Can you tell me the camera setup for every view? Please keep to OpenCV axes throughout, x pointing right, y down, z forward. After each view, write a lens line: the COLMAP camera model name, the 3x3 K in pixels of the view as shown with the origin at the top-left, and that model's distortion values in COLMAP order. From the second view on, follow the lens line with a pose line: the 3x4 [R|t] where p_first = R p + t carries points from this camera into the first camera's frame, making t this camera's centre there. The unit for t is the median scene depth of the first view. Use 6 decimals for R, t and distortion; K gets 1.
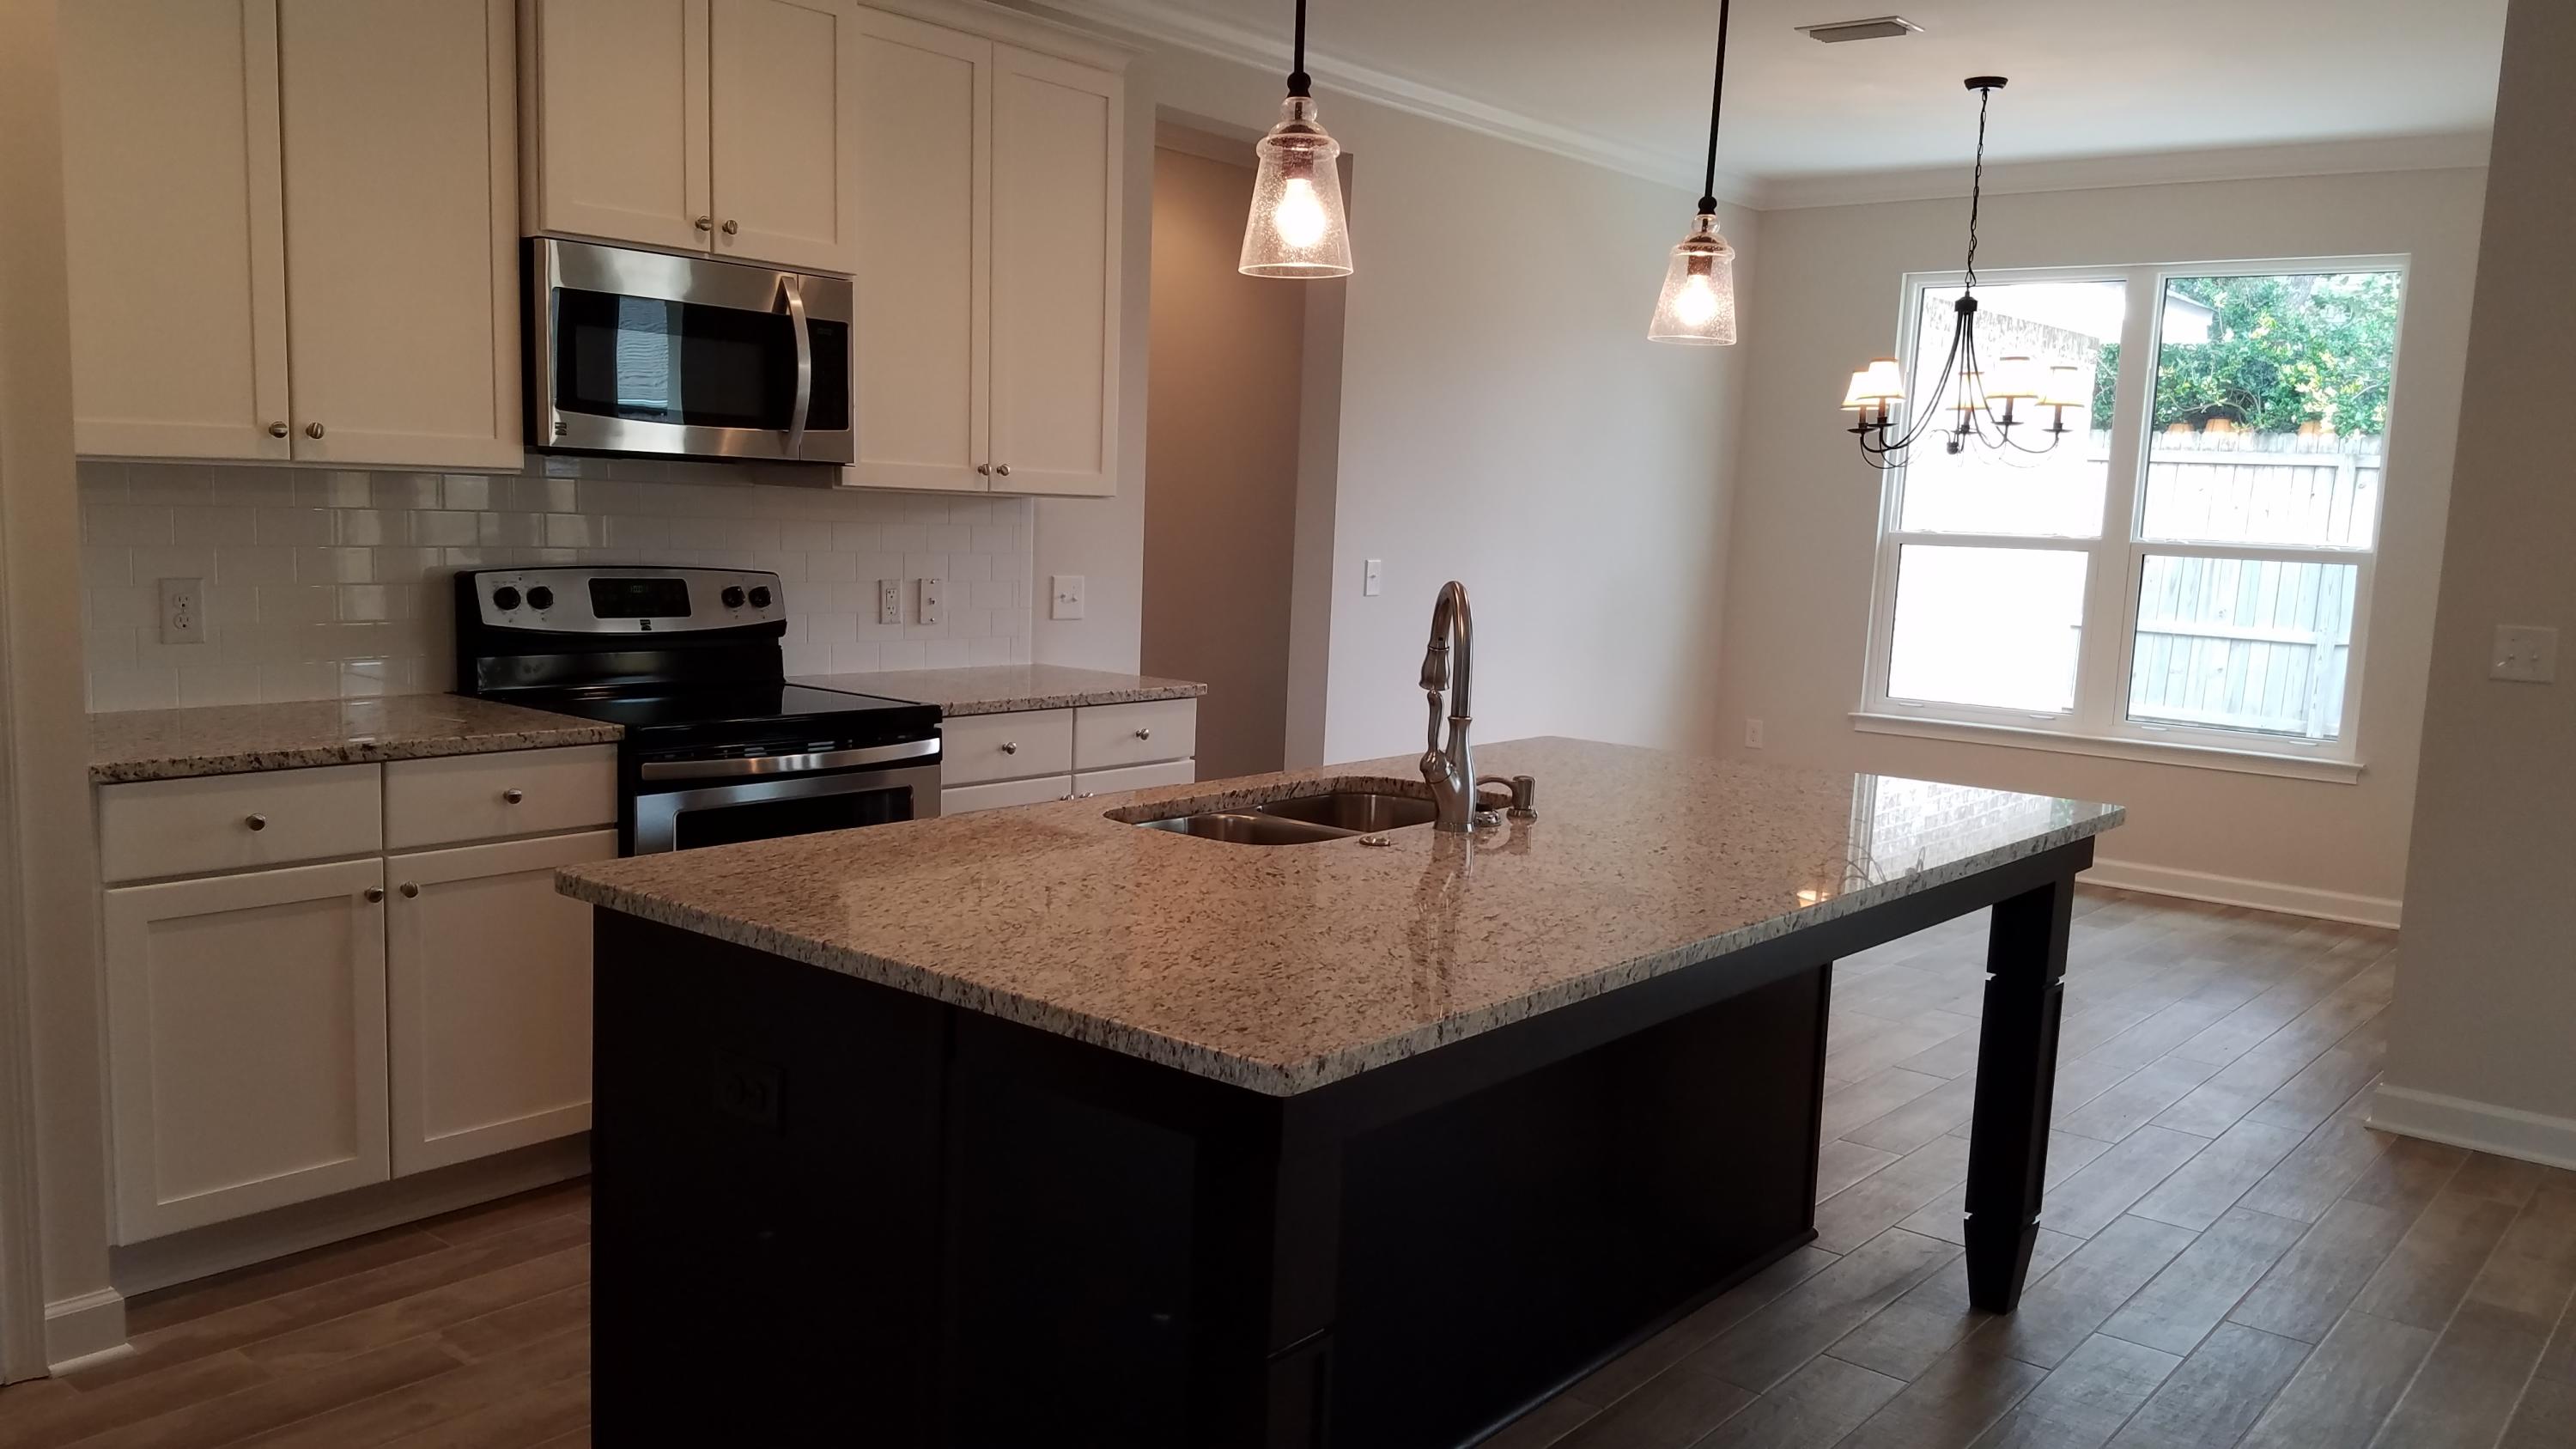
lens RADIAL K [[1956.2, 0, 1257.3], [0, 1956.2, 786.3], [0, 0, 1]] dist [0.227532, -0.313866]
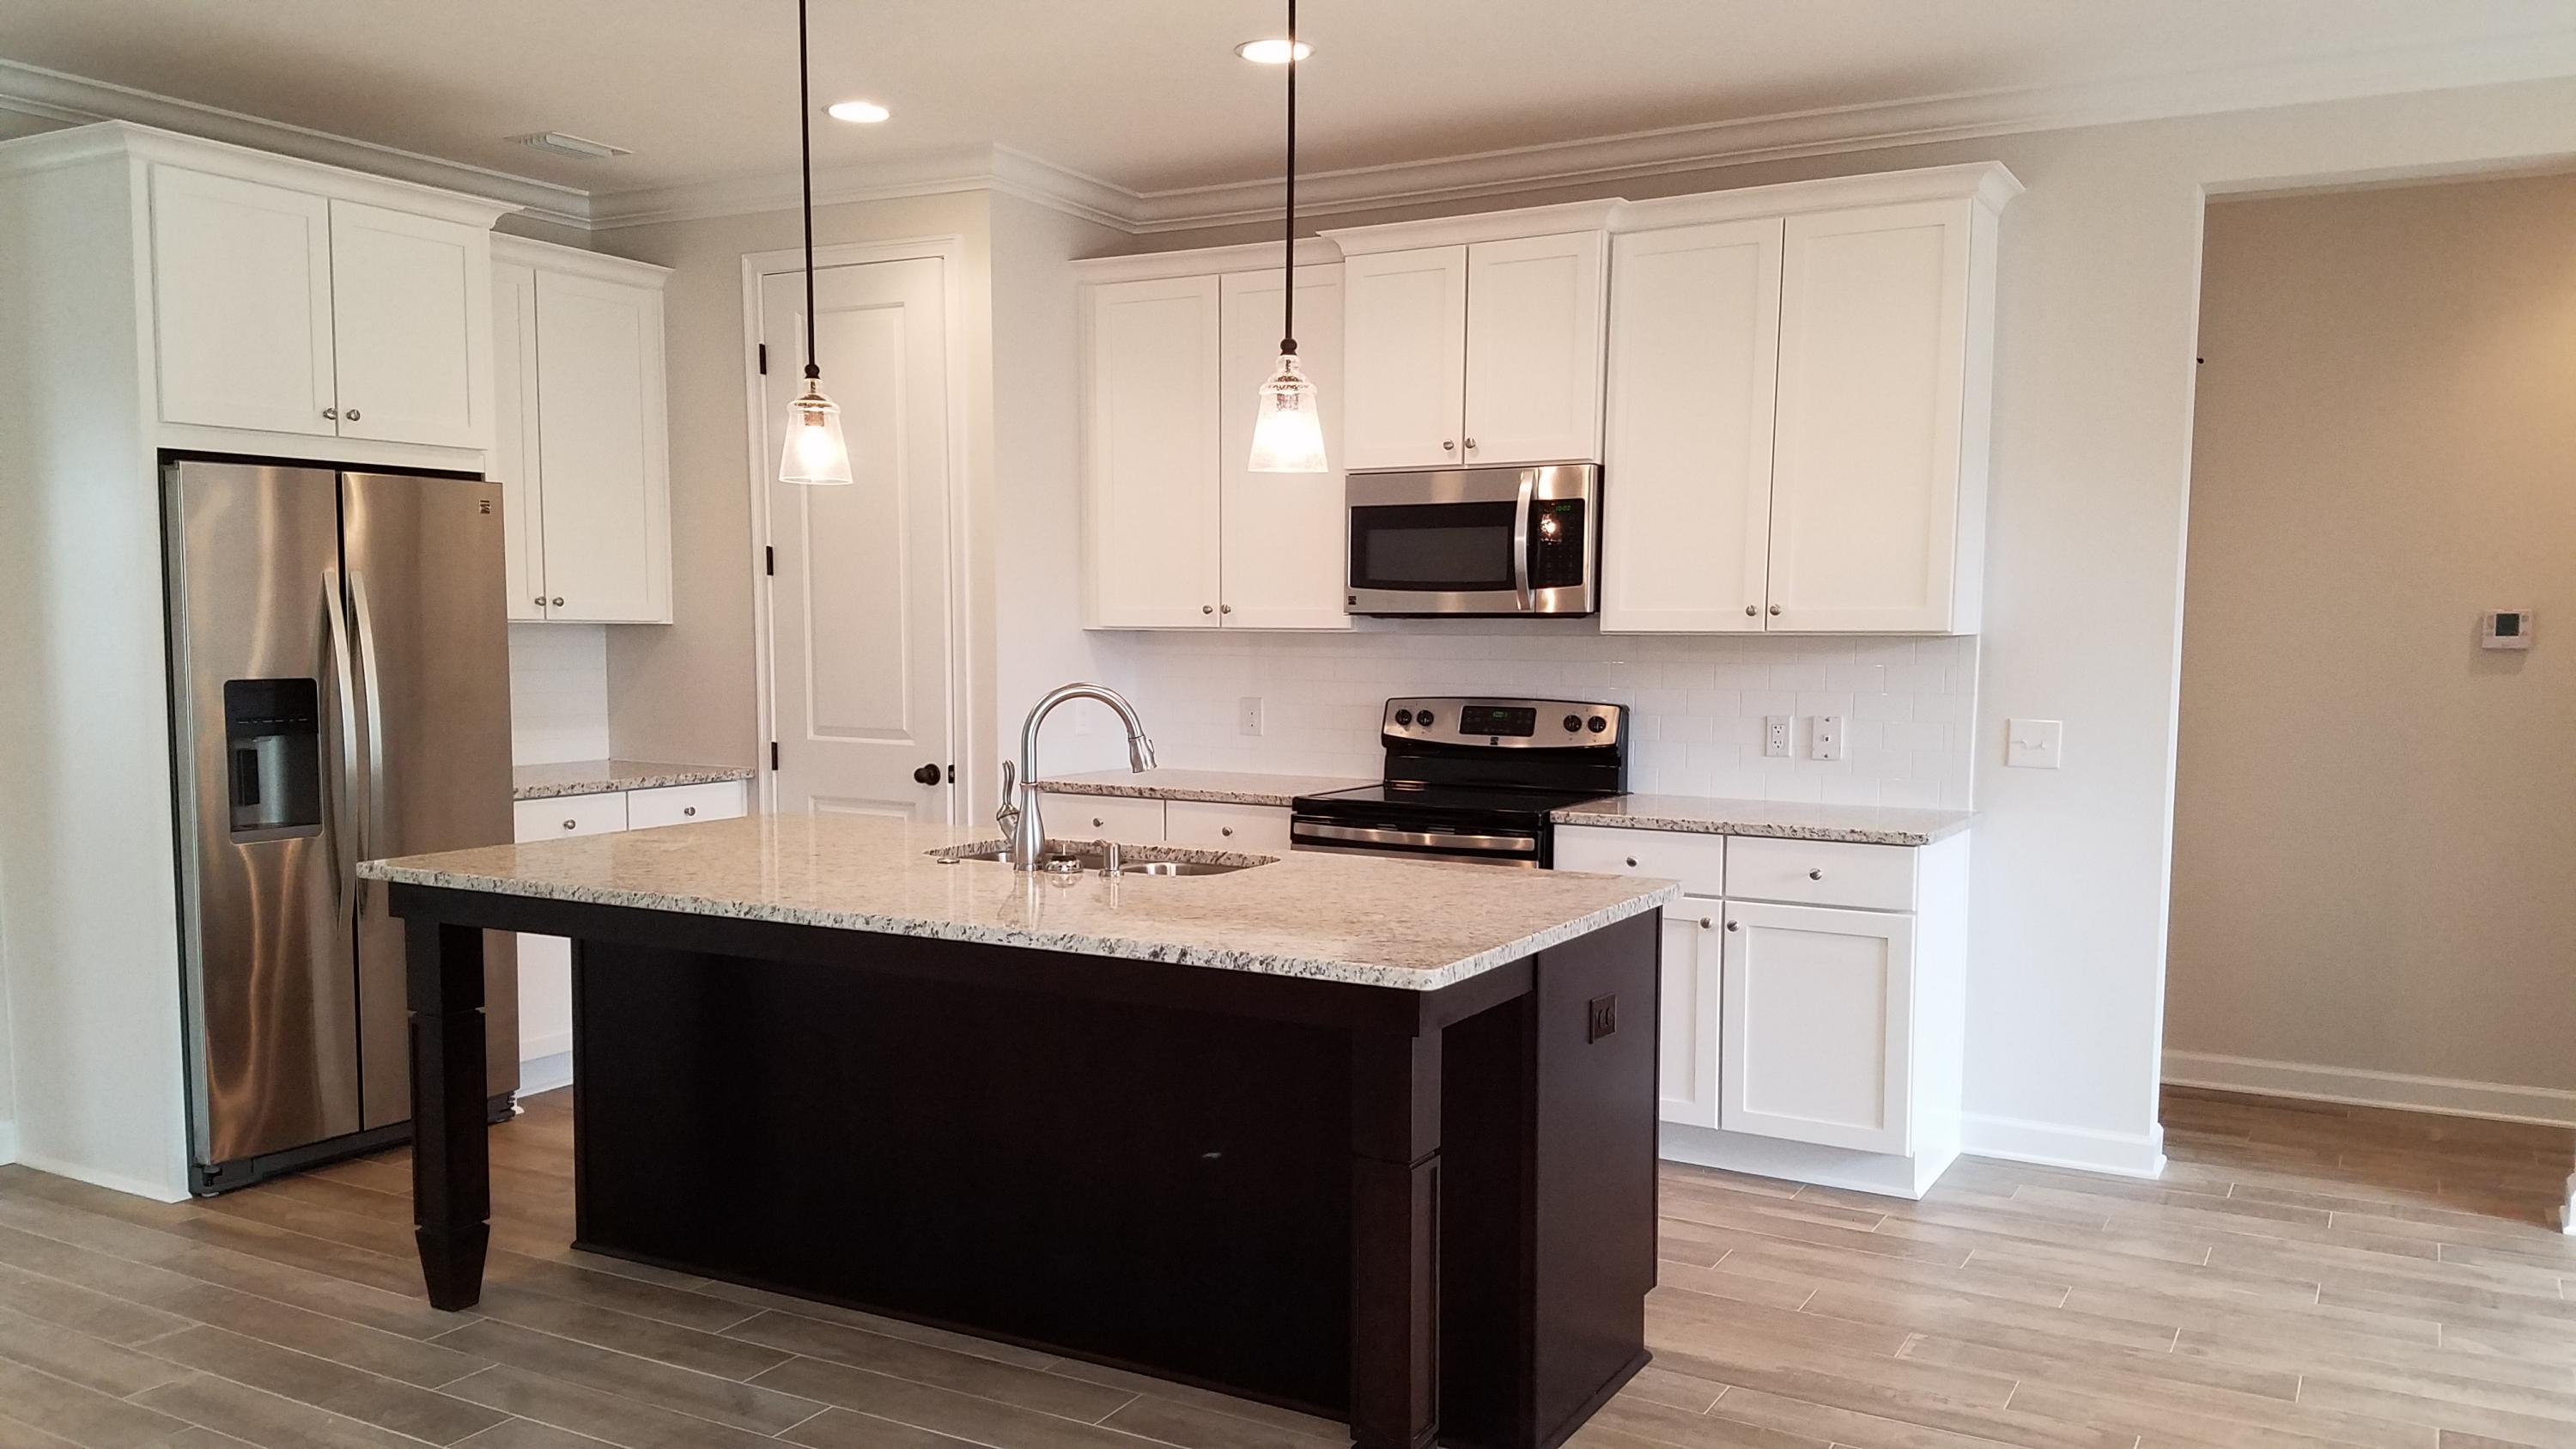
lens RADIAL K [[1956.2, 0, 1257.3], [0, 1956.2, 786.3], [0, 0, 1]] dist [0.227532, -0.313866]
pose [[0.157641, 0.046141, -0.986418, 0.968433], [-0.146284, 0.988978, 0.022883, -0.058118], [0.976602, 0.140689, 0.162653, 0.642541]]
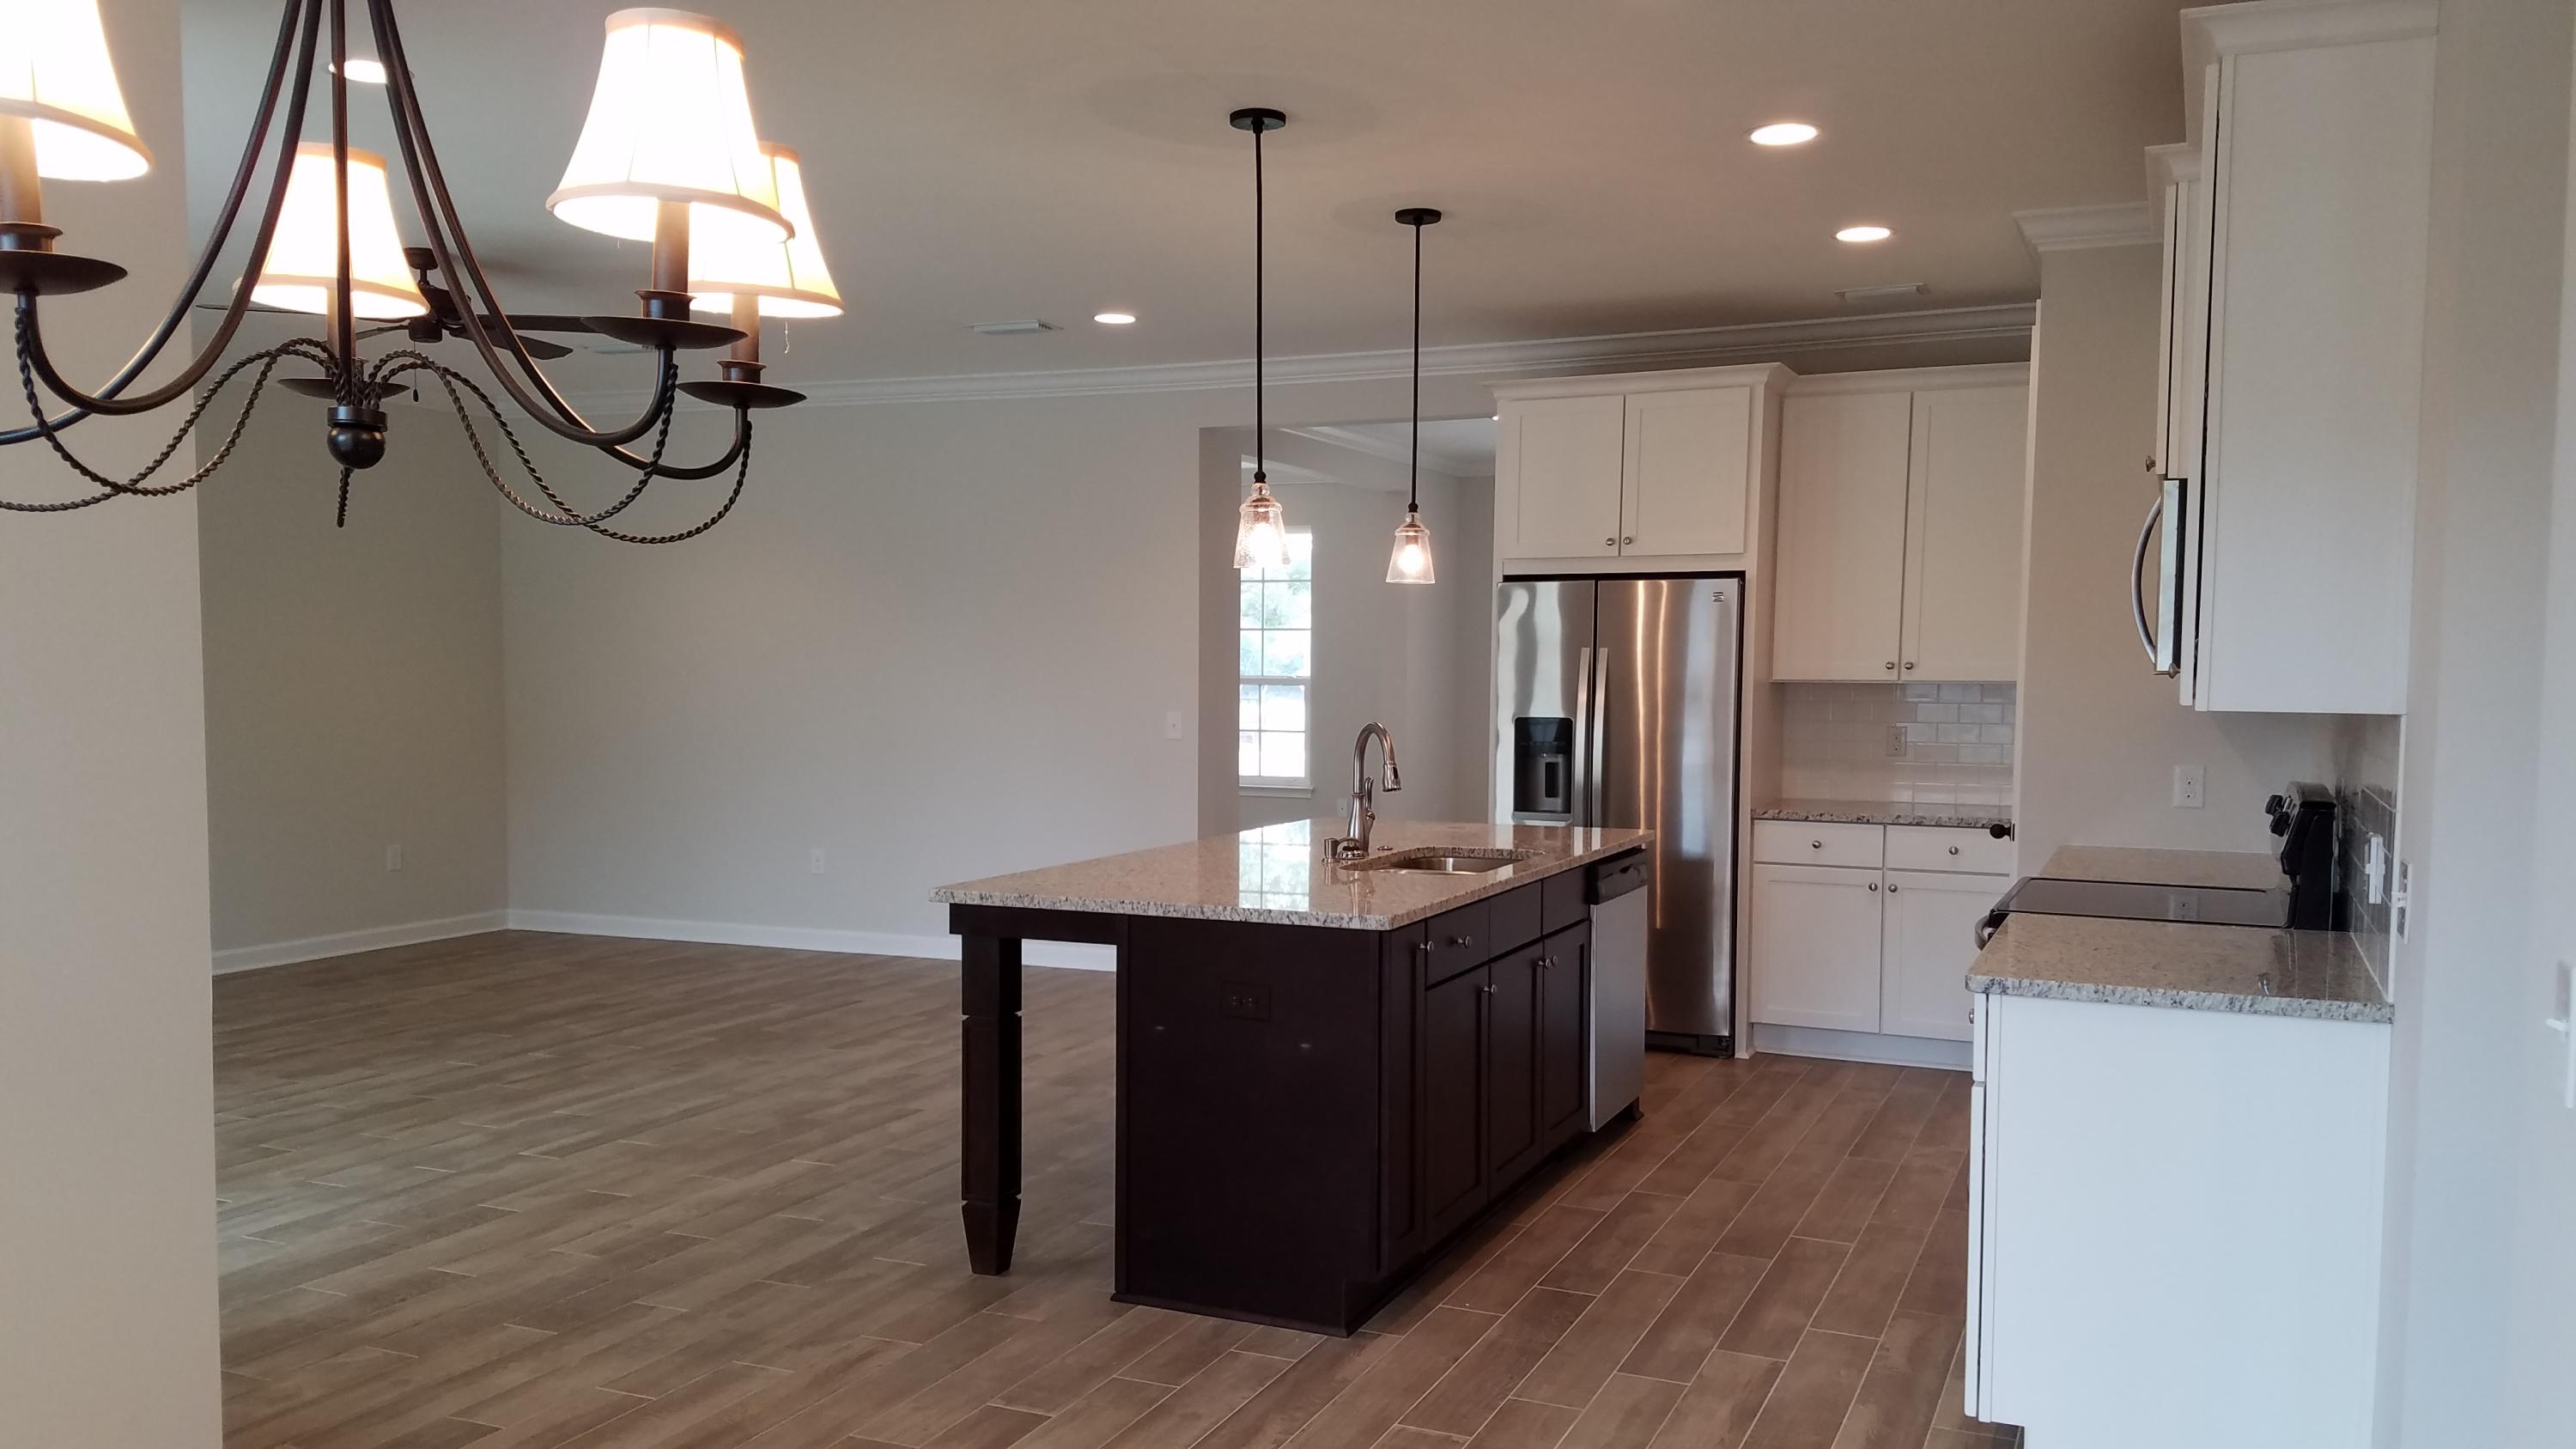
lens RADIAL K [[1956.2, 0, 1257.3], [0, 1956.2, 786.3], [0, 0, 1]] dist [0.227532, -0.313866]
pose [[-0.965761, -0.030355, -0.257650, 0.446810], [-0.082994, 0.977090, 0.195975, -0.264714], [0.245799, 0.210648, -0.946156, 1.832811]]
